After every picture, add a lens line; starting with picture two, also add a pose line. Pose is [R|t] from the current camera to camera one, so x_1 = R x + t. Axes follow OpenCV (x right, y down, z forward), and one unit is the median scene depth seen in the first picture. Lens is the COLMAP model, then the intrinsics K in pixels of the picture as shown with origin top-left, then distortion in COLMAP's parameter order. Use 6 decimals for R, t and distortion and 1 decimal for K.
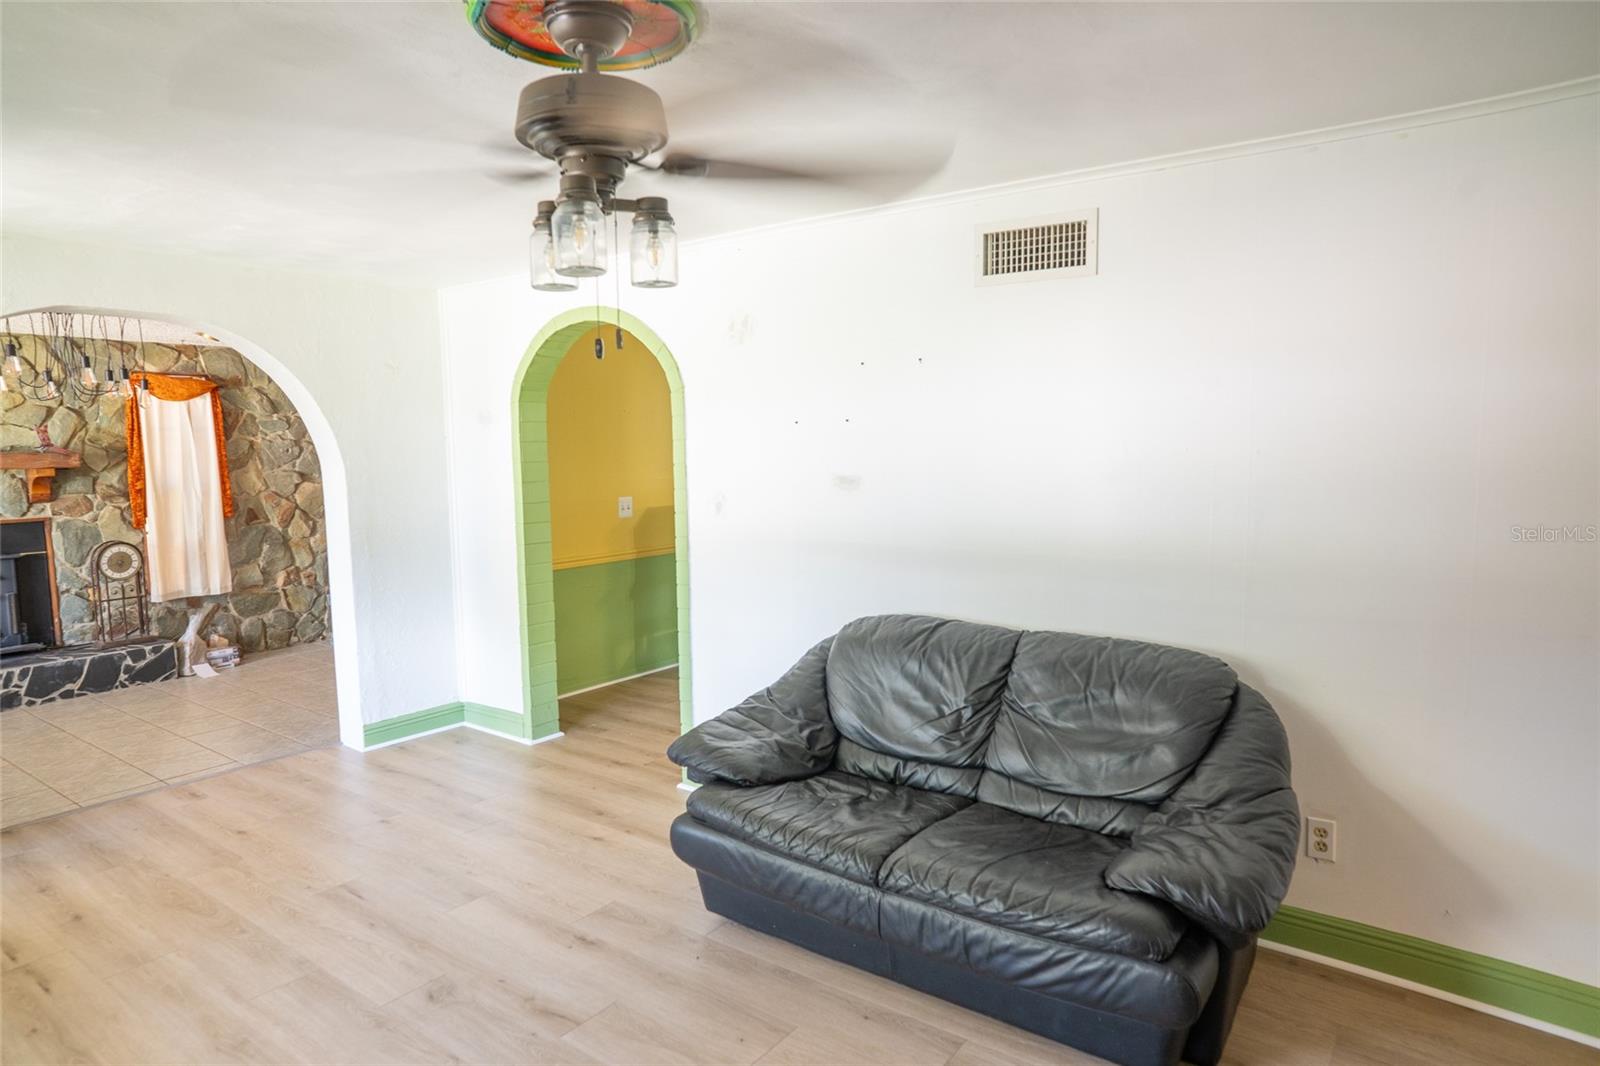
lens RADIAL K [[952.4, 0, 807.3], [0, 952.4, 532.5], [0, 0, 1]] dist [-0.066358, 0.050006]
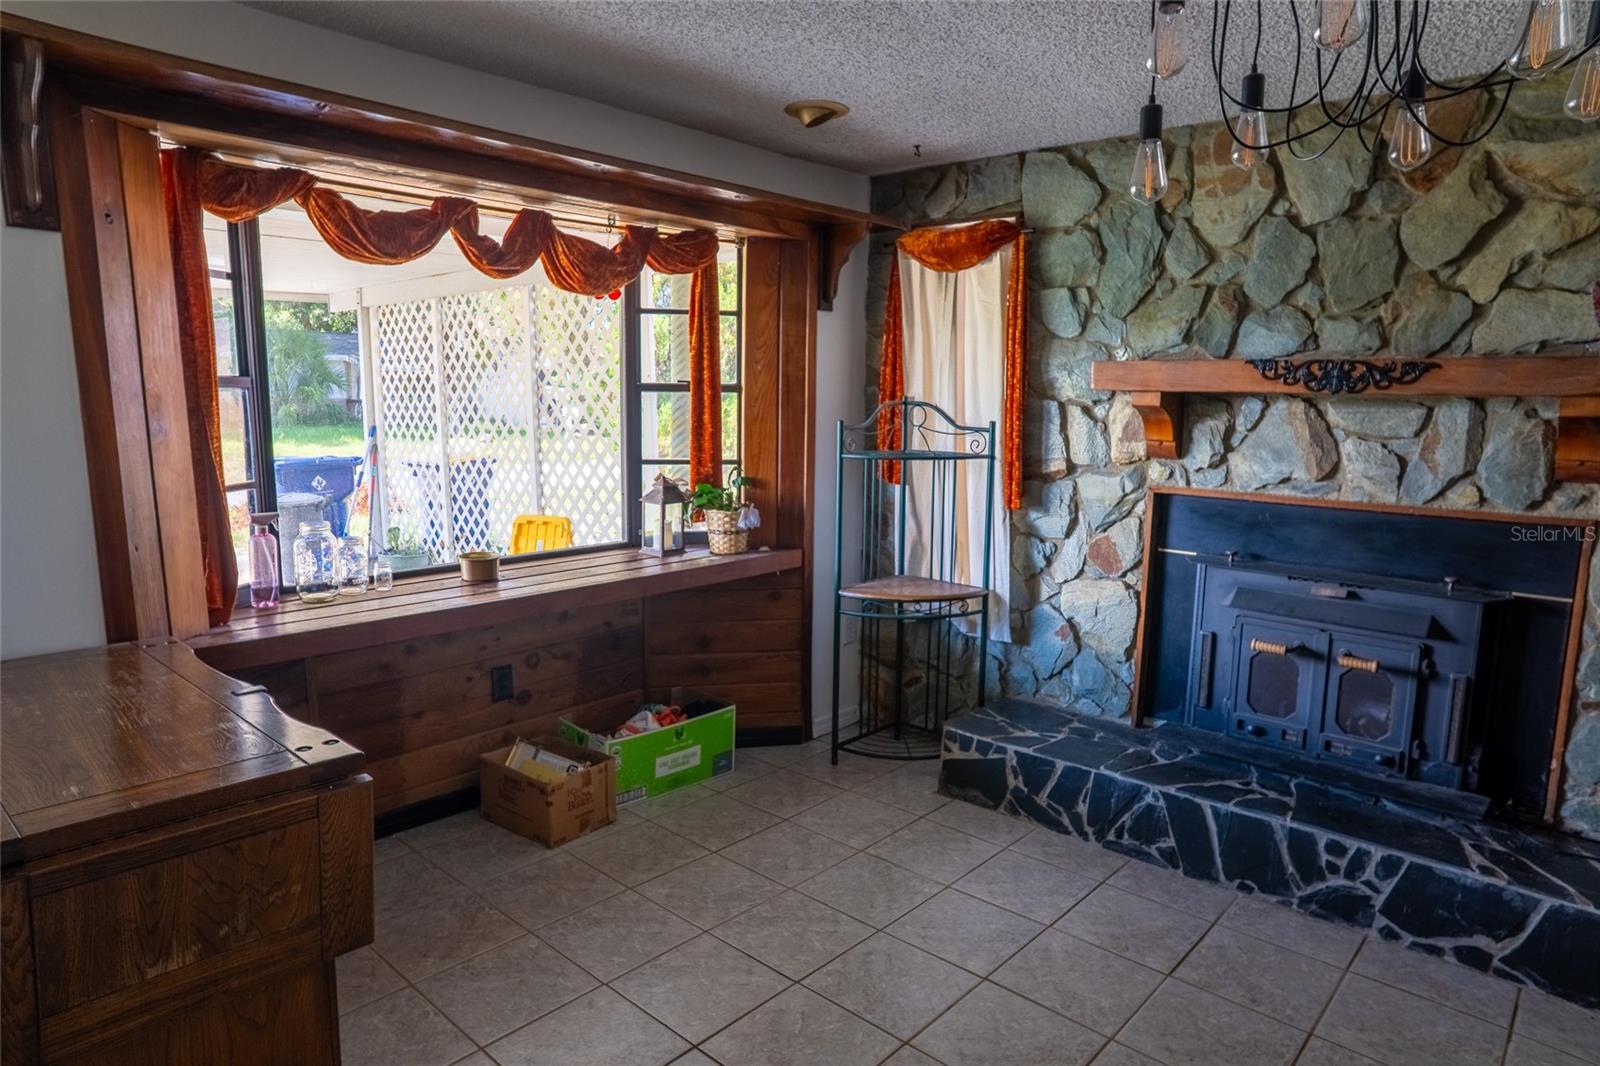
lens RADIAL K [[952.4, 0, 799.7], [0, 952.4, 540.0], [0, 0, 1]] dist [-0.066358, 0.050006]
pose [[-0.104668, 0.166170, -0.980526, -0.376163], [-0.102653, 0.978870, 0.176848, -0.043233], [0.989195, 0.119165, -0.085399, 0.685976]]
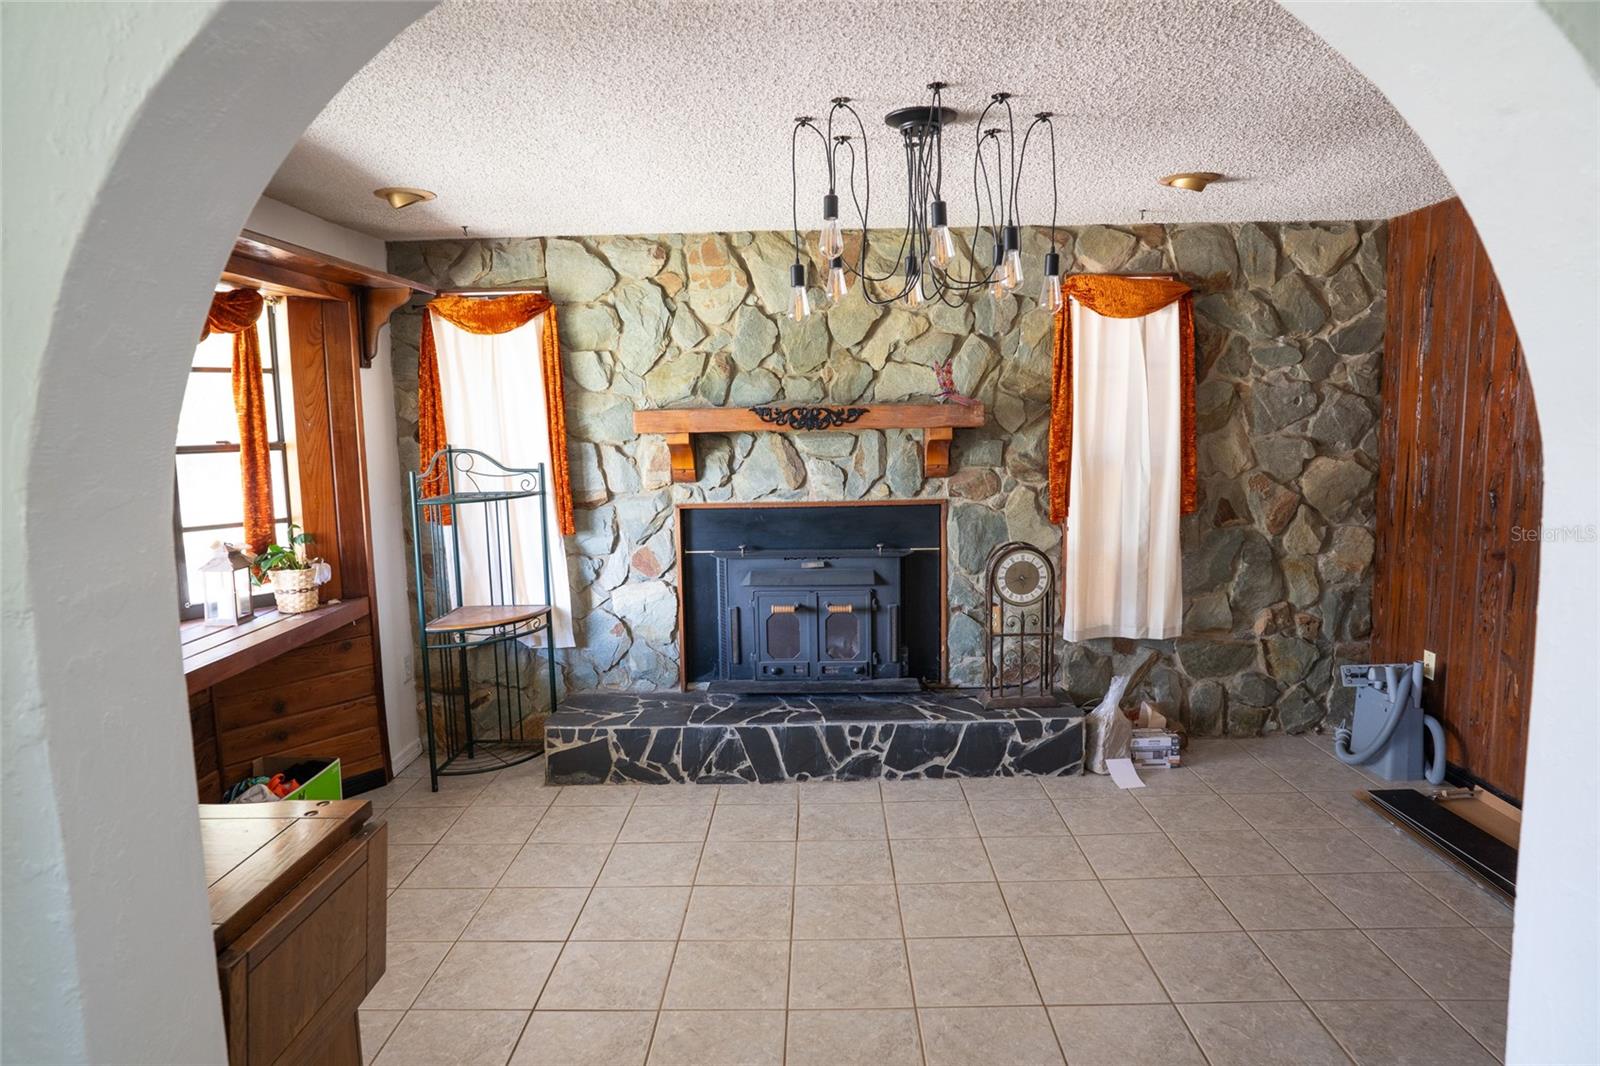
lens RADIAL K [[952.4, 0, 794.2], [0, 952.4, 534.1], [0, 0, 1]] dist [-0.066358, 0.050006]
pose [[0.575592, 0.108472, -0.810511, -0.308460], [-0.064633, 0.994097, 0.087142, -0.043766], [0.815179, 0.002228, 0.579205, 0.501476]]
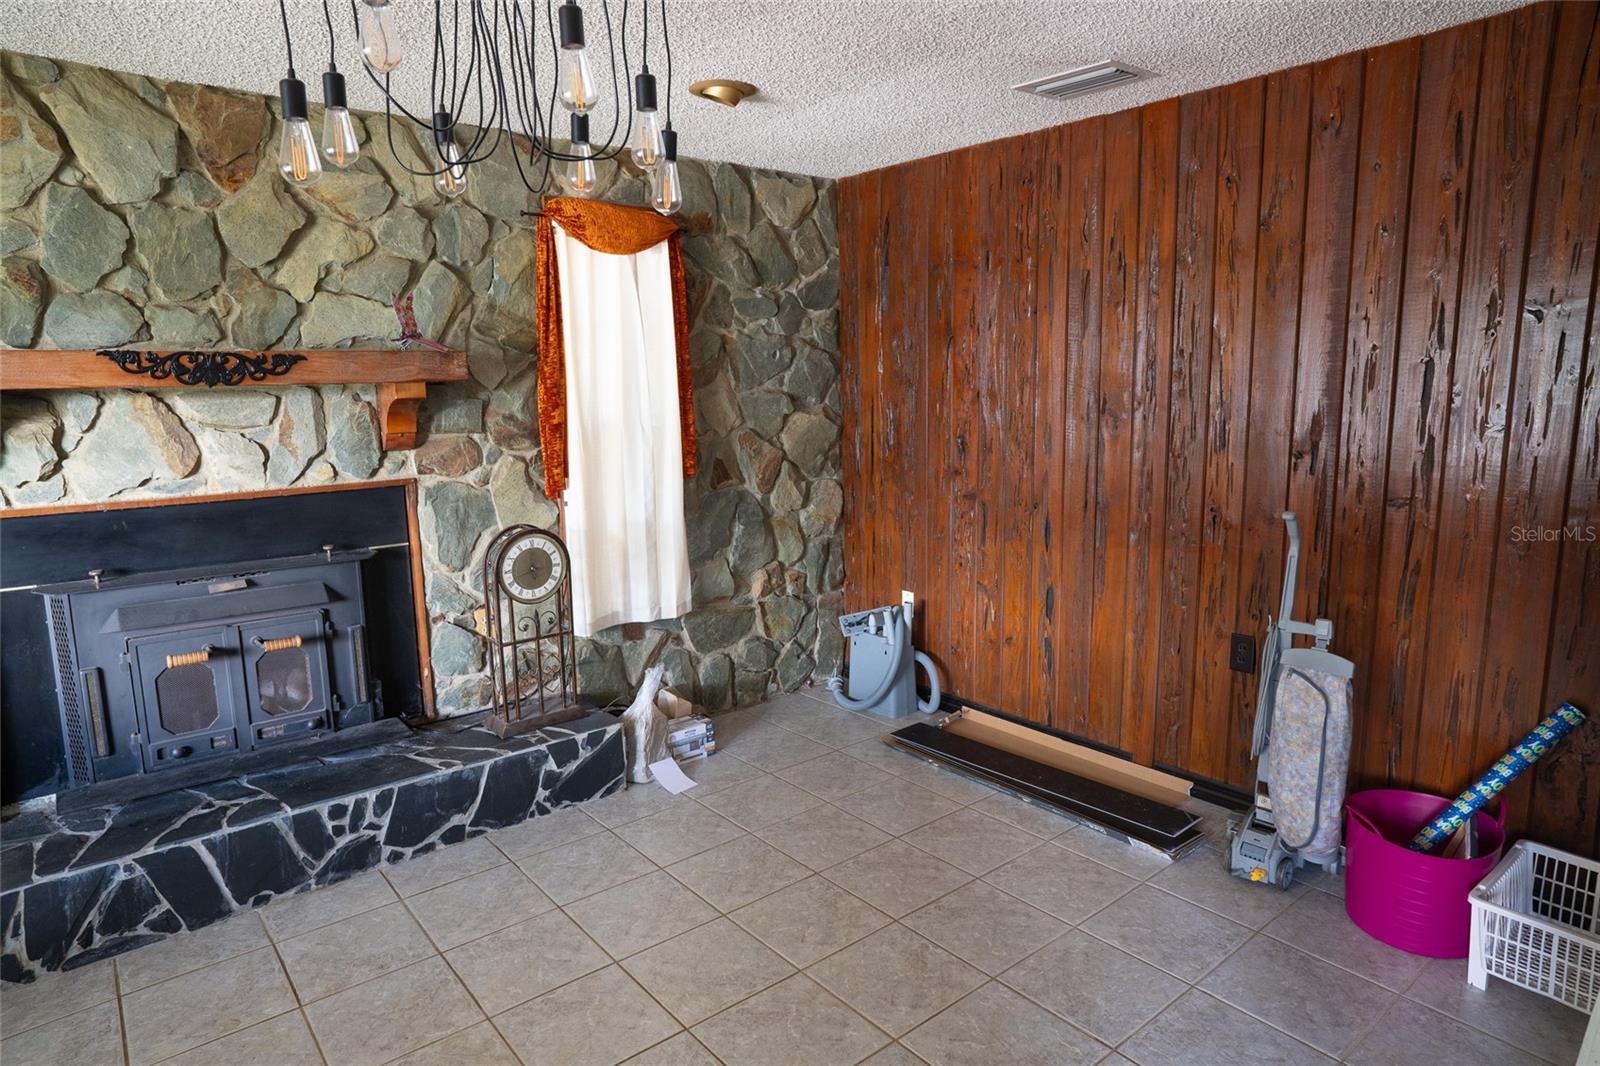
lens RADIAL K [[952.4, 0, 802.2], [0, 952.4, 534.5], [0, 0, 1]] dist [-0.066358, 0.050006]
pose [[0.969142, 0.042216, -0.242862, -0.469843], [-0.023607, 0.996593, 0.079032, -0.031193], [0.245371, -0.070860, 0.966836, 0.537054]]
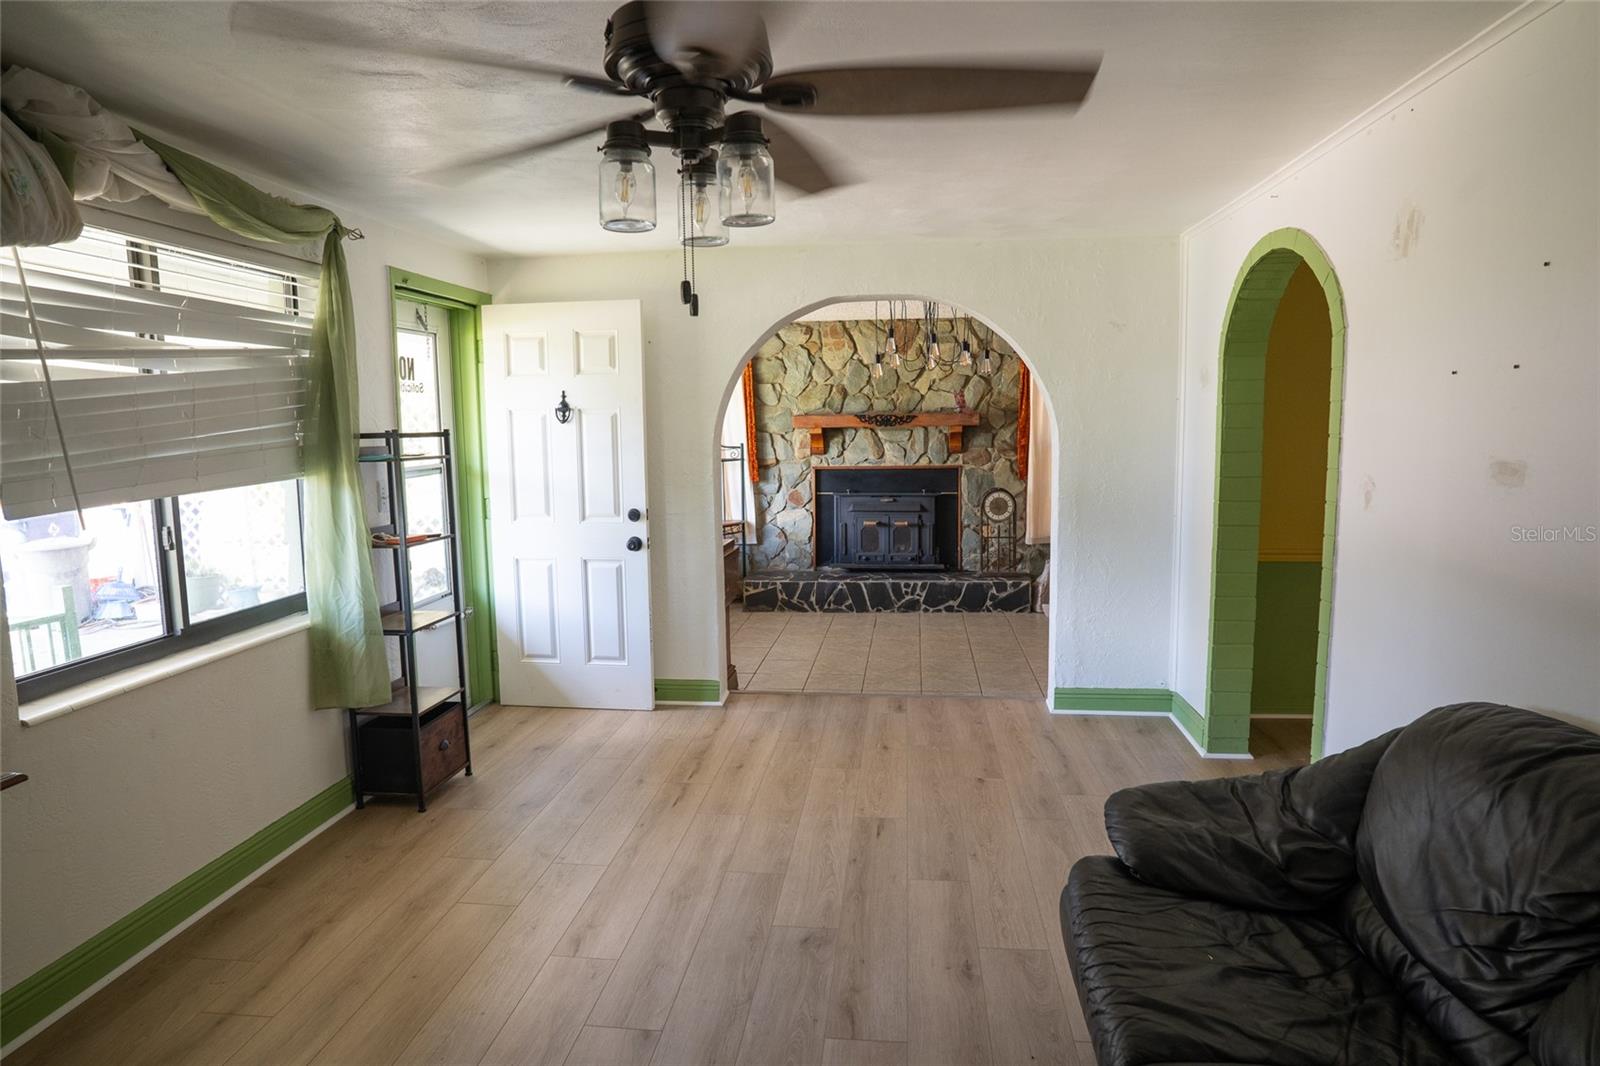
lens RADIAL K [[952.4, 0, 790.2], [0, 952.4, 539.0], [0, 0, 1]] dist [-0.066358, 0.050006]
pose [[0.489096, 0.115224, -0.864586, 0.176365], [-0.072946, 0.993167, 0.091094, -0.017407], [0.869175, 0.018514, 0.494159, 0.178233]]
